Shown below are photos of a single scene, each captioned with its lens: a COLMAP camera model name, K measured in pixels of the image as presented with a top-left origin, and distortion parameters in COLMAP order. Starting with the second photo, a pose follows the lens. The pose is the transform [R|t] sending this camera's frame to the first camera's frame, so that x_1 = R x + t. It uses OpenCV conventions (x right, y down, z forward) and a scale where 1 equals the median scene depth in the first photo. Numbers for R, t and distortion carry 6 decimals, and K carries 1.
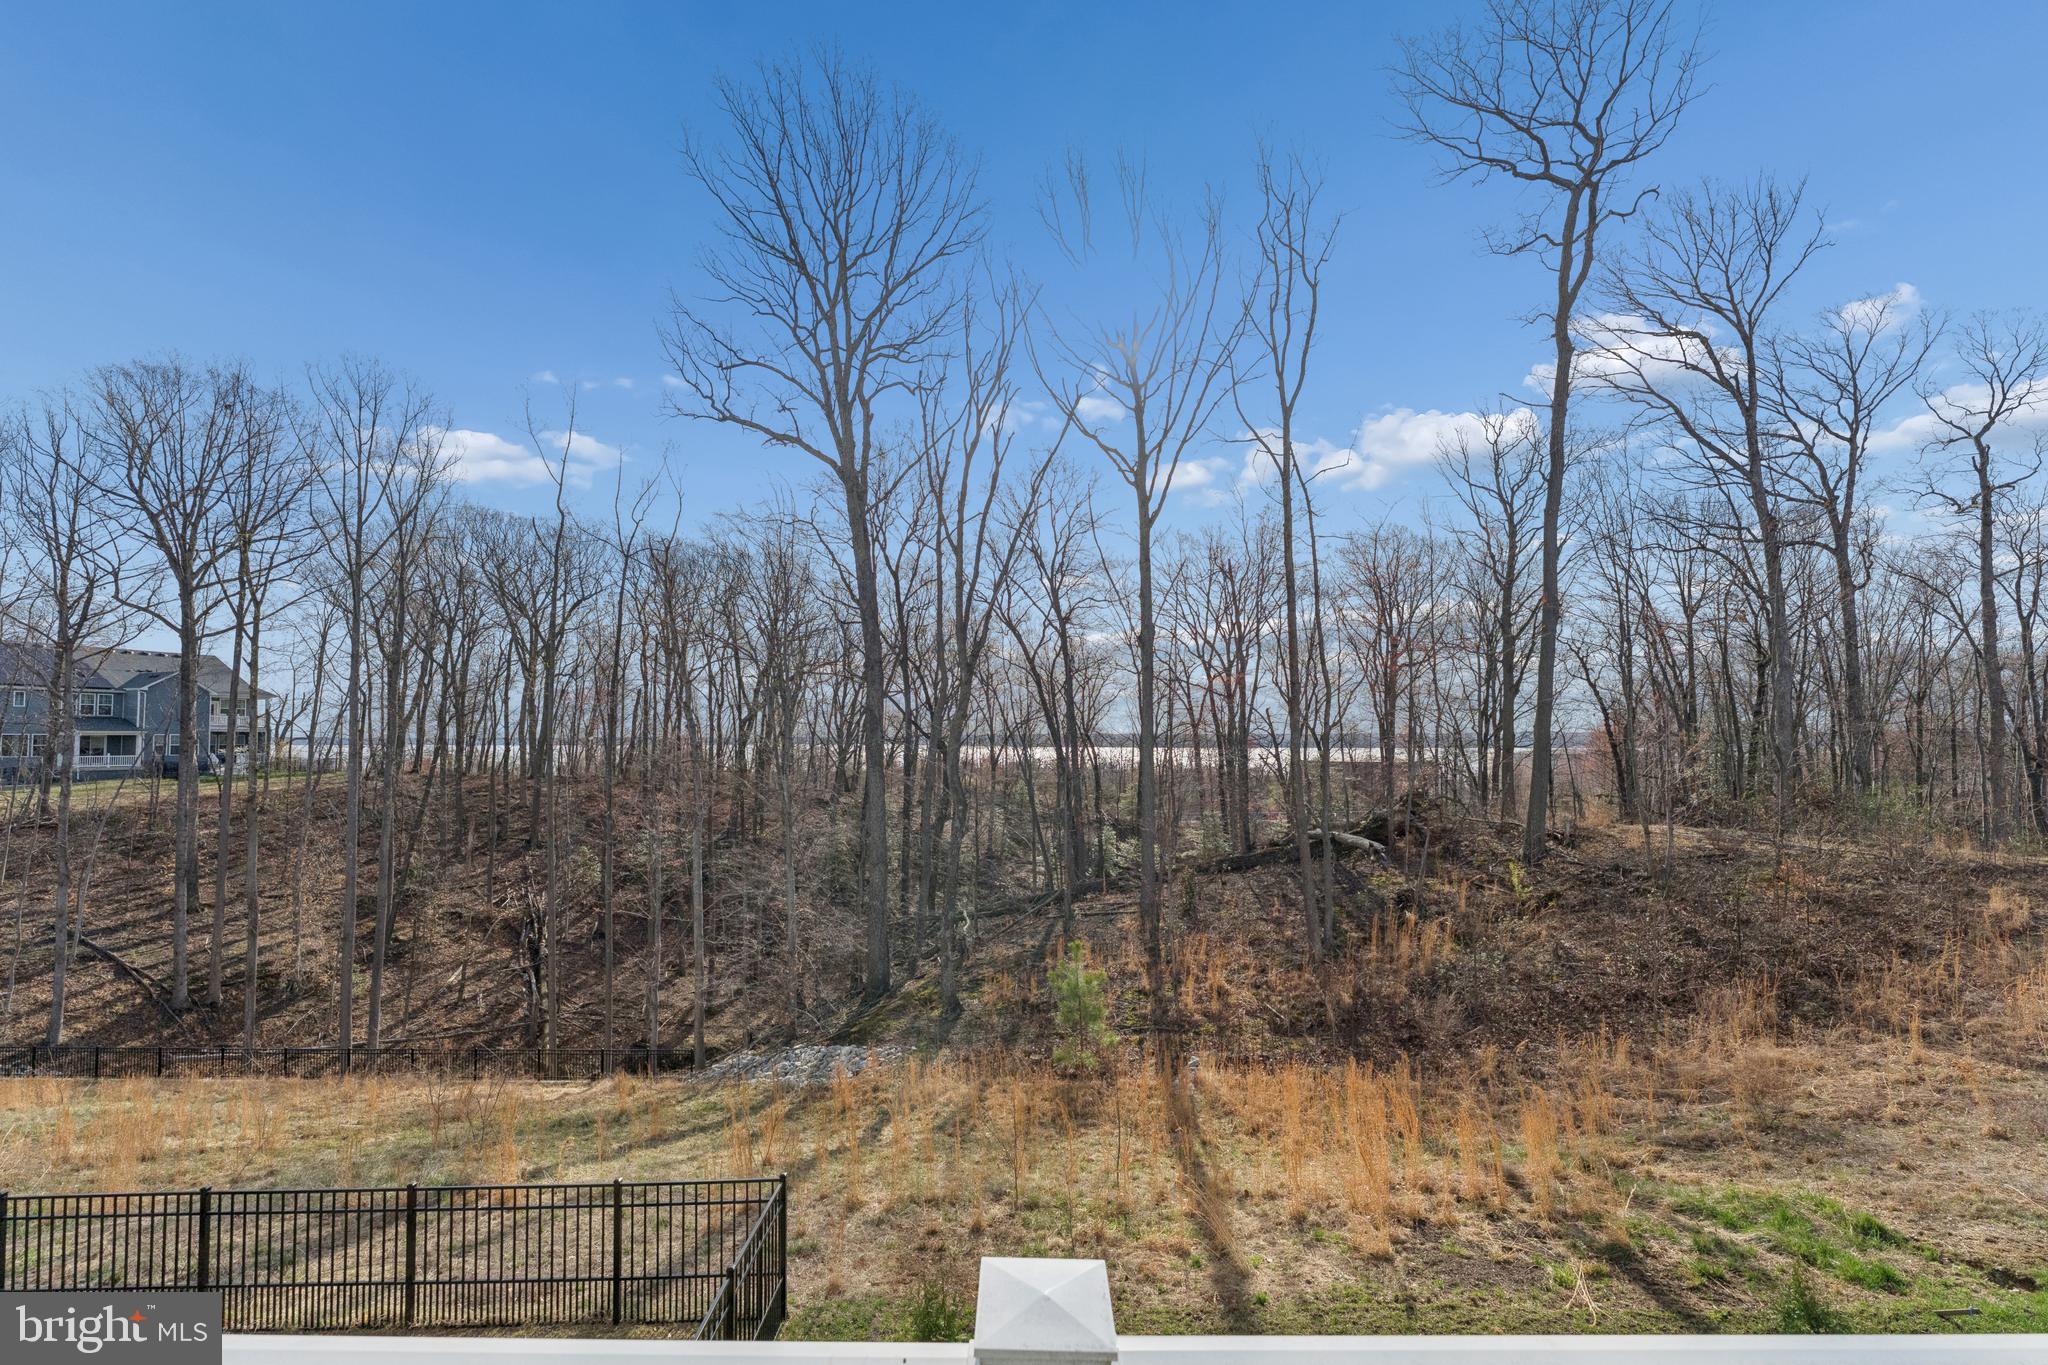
lens RADIAL K [[843.5, 0, 1015.8], [0, 843.5, 708.9], [0, 0, 1]] dist [0.000539, 0.000253]
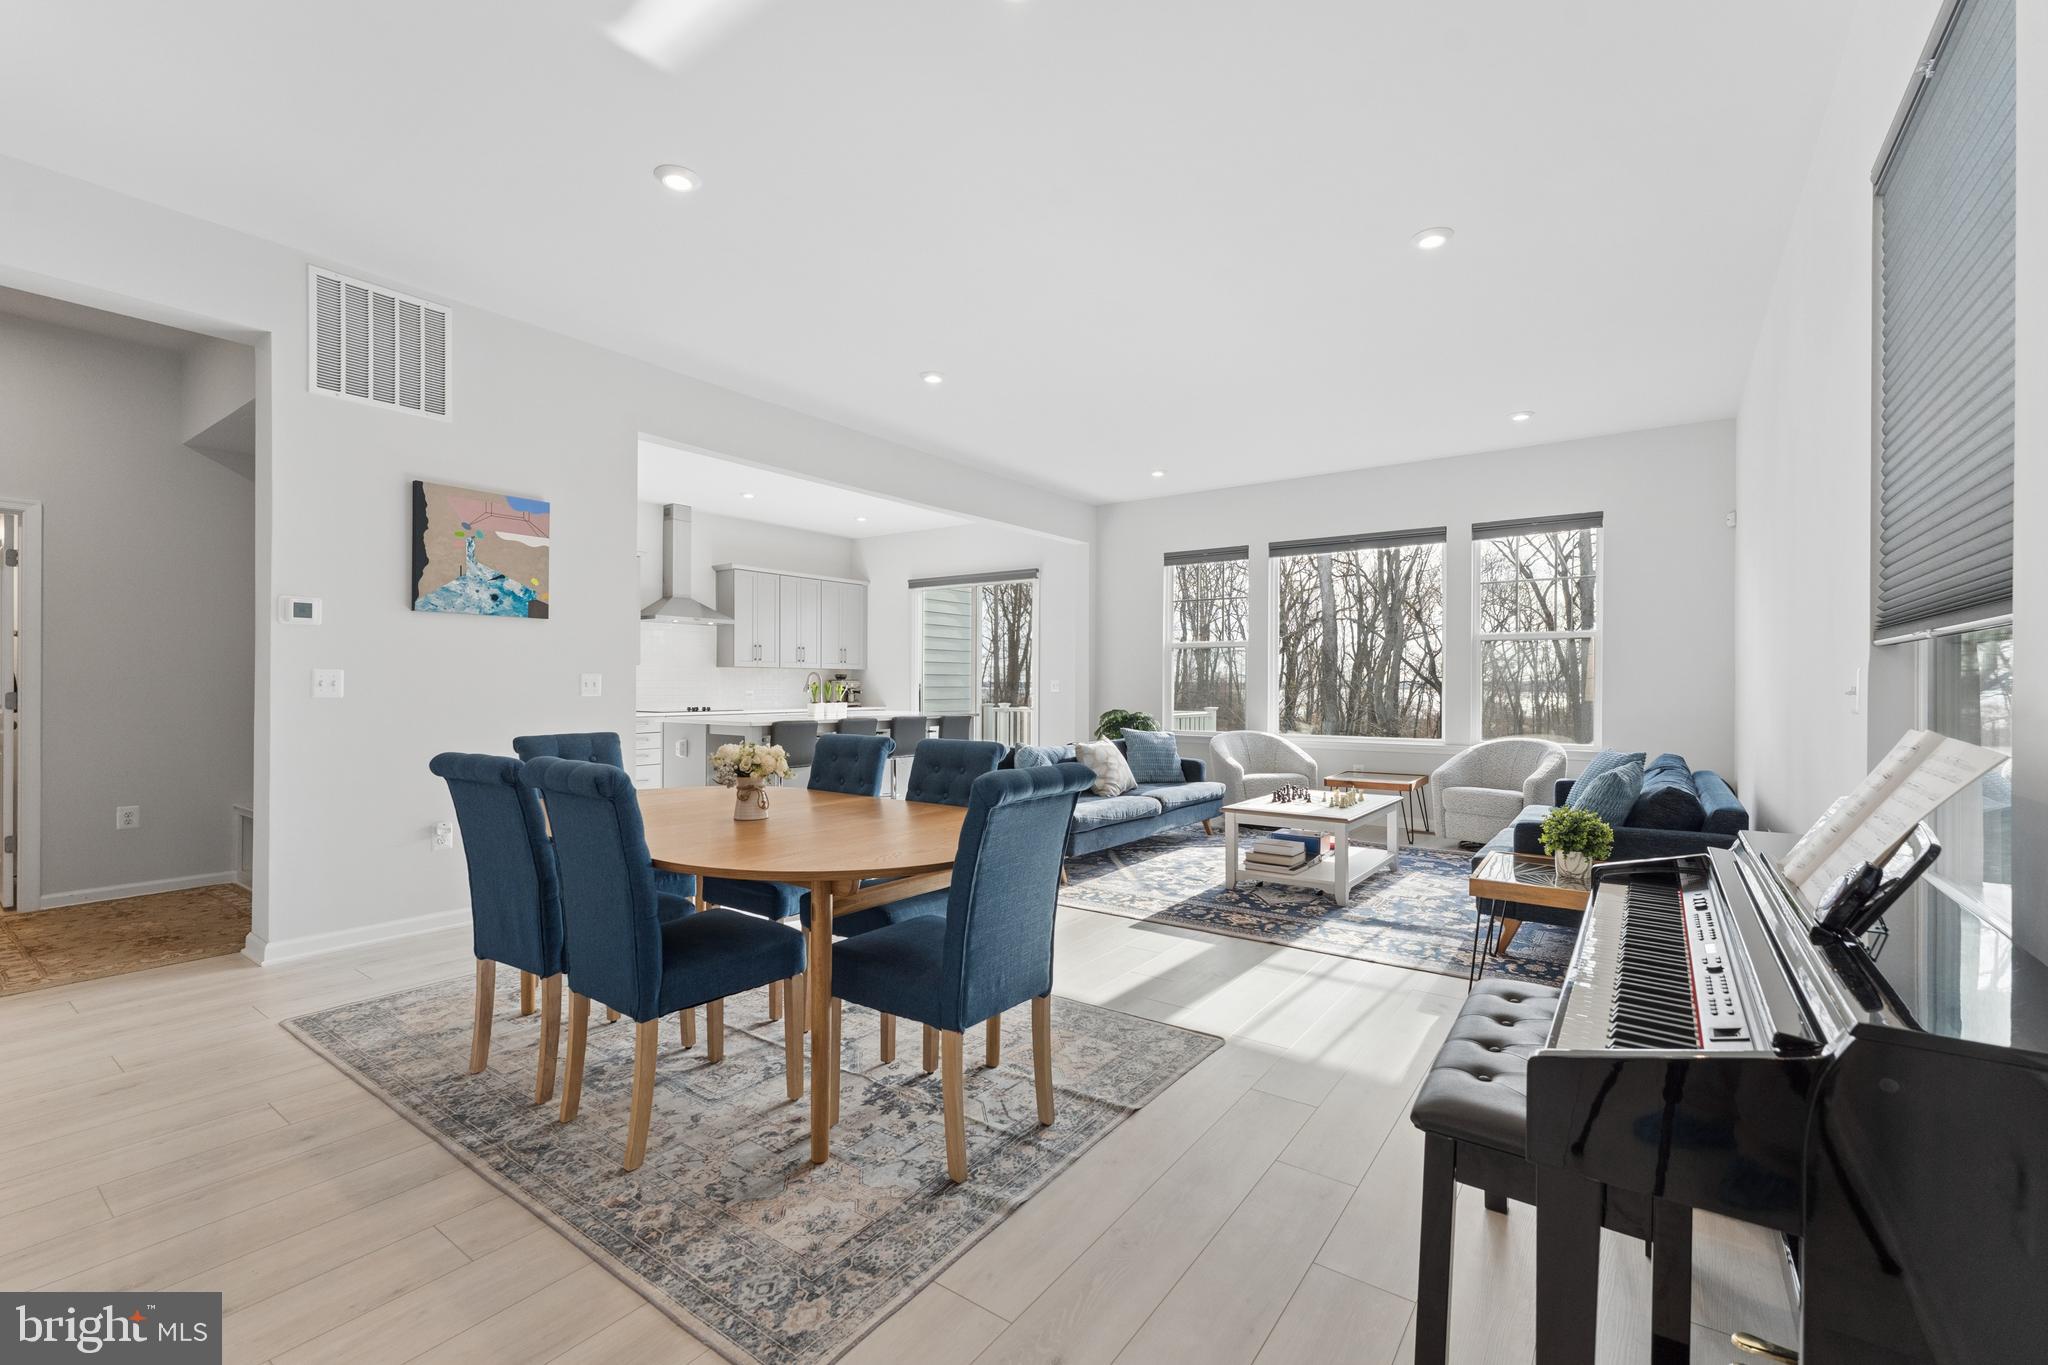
lens RADIAL K [[866.5, 0, 1019.6], [0, 866.5, 689.1], [0, 0, 1]] dist [0.000723, 0.000023]
pose [[0.813006, 0.006769, -0.582217, 0.138247], [0.017586, 0.999191, 0.036174, -0.001855], [0.581990, -0.039649, 0.812229, -0.212960]]
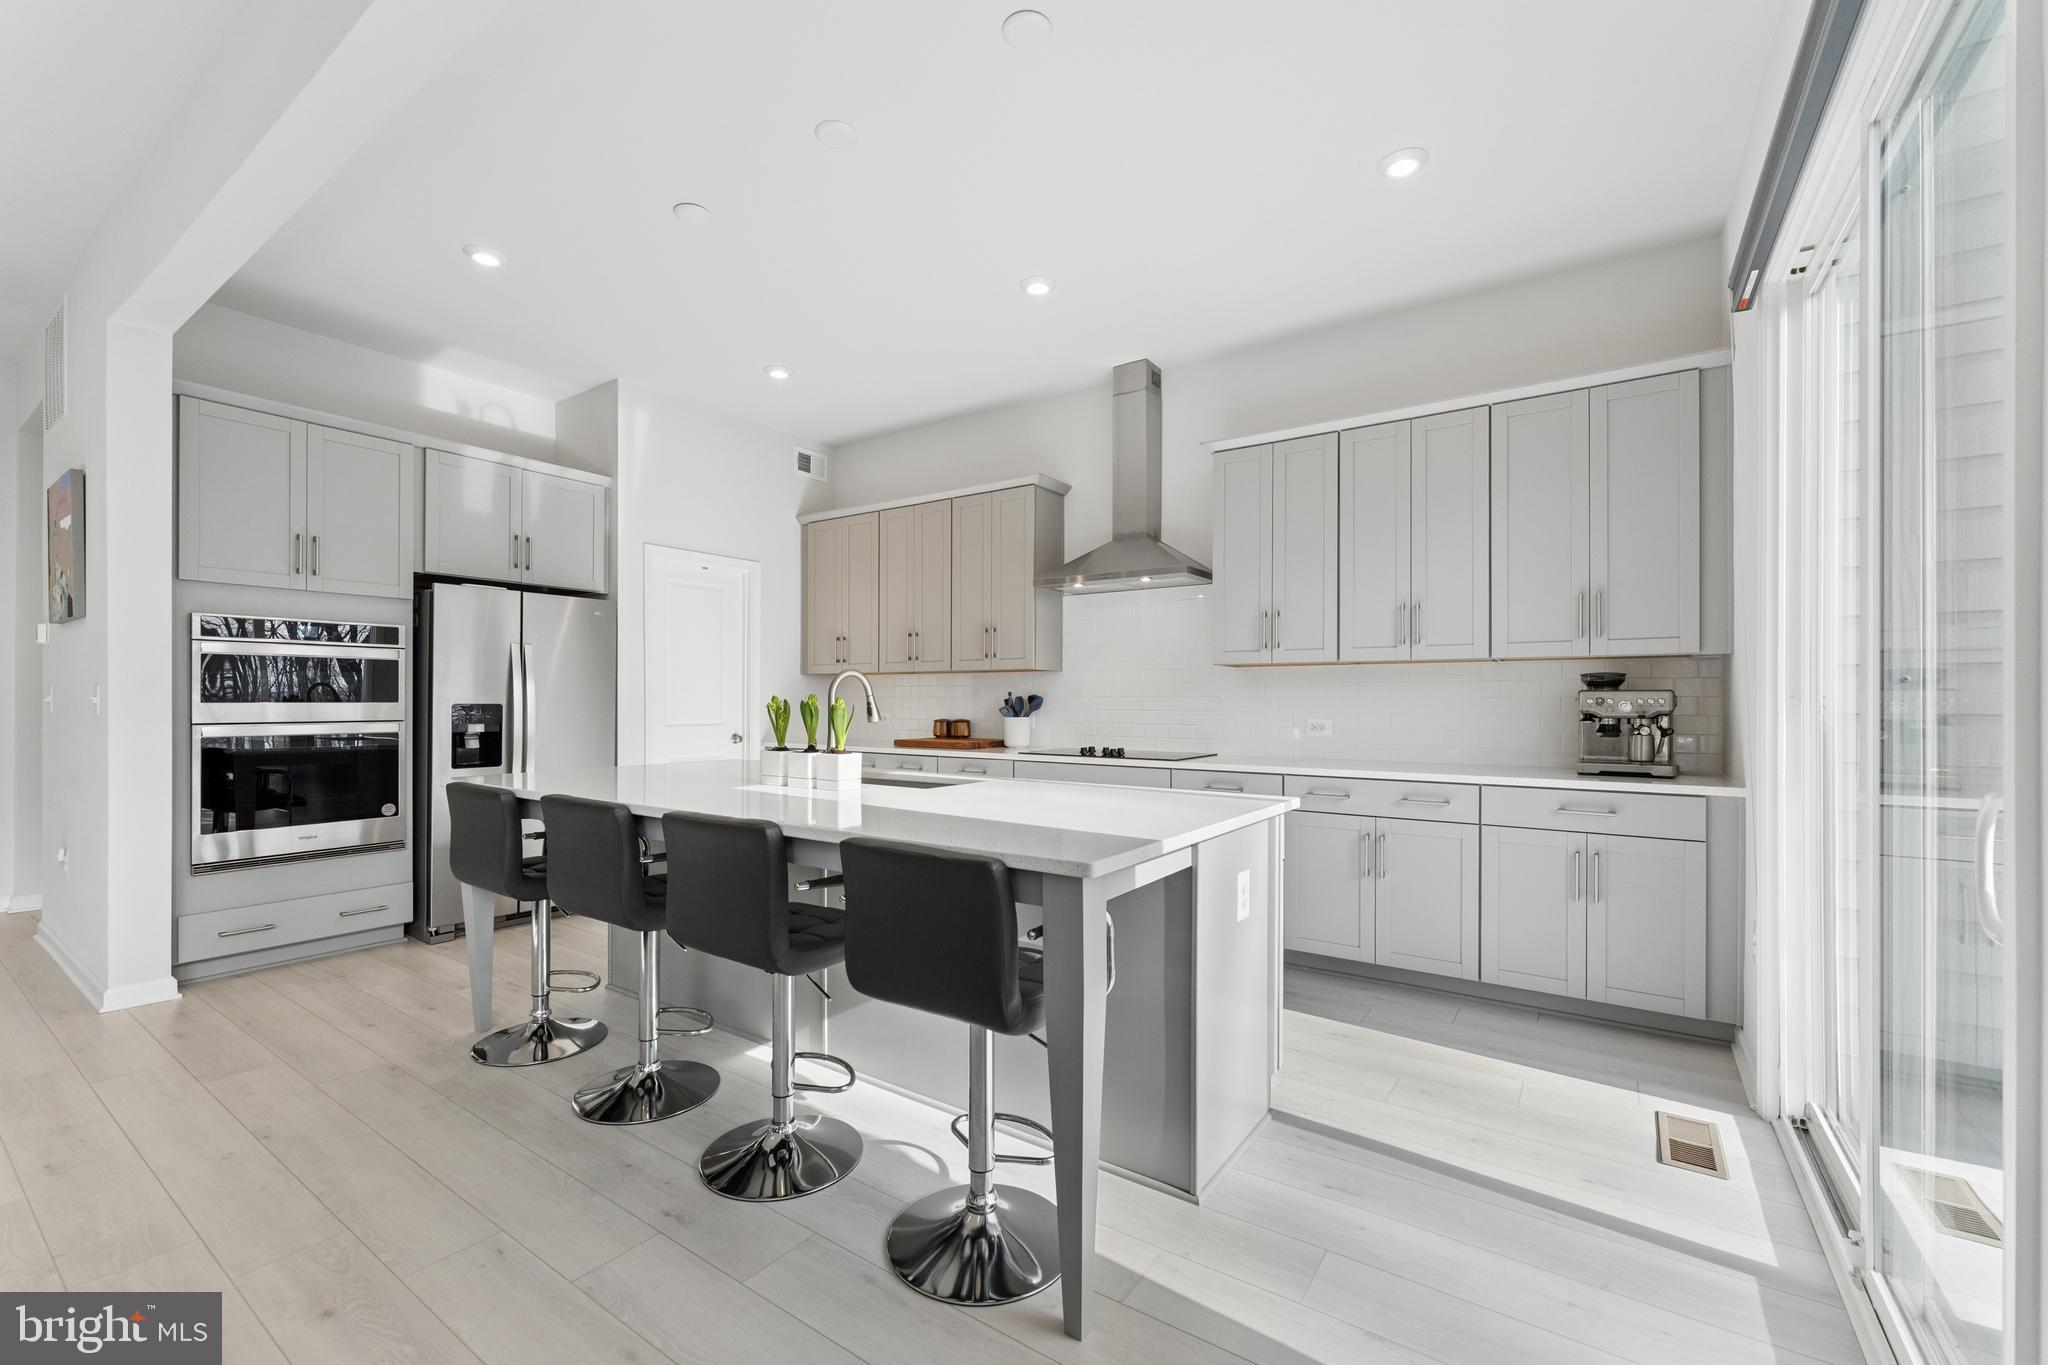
lens RADIAL K [[846.3, 0, 1008.5], [0, 846.3, 692.4], [0, 0, 1]] dist [-0.000619, -0.000148]
pose [[-0.556096, -0.007809, -0.831081, 0.051577], [0.028403, 0.999193, -0.028393, 0.004136], [0.830632, -0.039394, -0.555426, -0.050025]]
